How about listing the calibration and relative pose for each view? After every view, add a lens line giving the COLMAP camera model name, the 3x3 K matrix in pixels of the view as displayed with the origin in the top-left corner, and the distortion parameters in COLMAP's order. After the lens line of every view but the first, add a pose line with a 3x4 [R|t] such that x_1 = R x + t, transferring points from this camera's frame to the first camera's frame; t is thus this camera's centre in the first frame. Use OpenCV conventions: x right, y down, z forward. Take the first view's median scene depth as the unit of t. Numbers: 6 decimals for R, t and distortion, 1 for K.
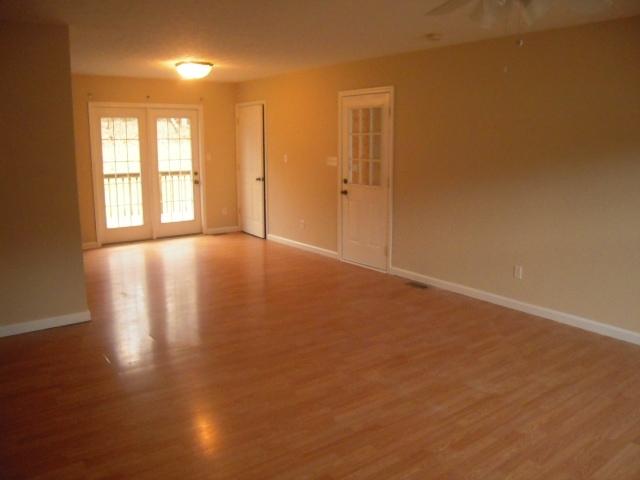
lens RADIAL K [[530.8, 0, 316.2], [0, 530.8, 240.1], [0, 0, 1]] dist [-0.055200, 0.008698]
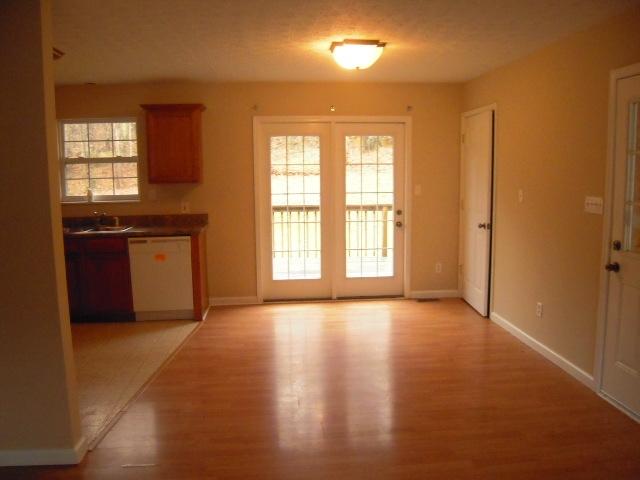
lens RADIAL K [[530.8, 0, 323.7], [0, 530.8, 235.9], [0, 0, 1]] dist [-0.055200, 0.008698]
pose [[0.852084, 0.063879, -0.519493, 0.061516], [-0.094496, 0.994990, -0.032645, -0.063600], [0.514805, 0.076906, 0.853851, 0.351580]]
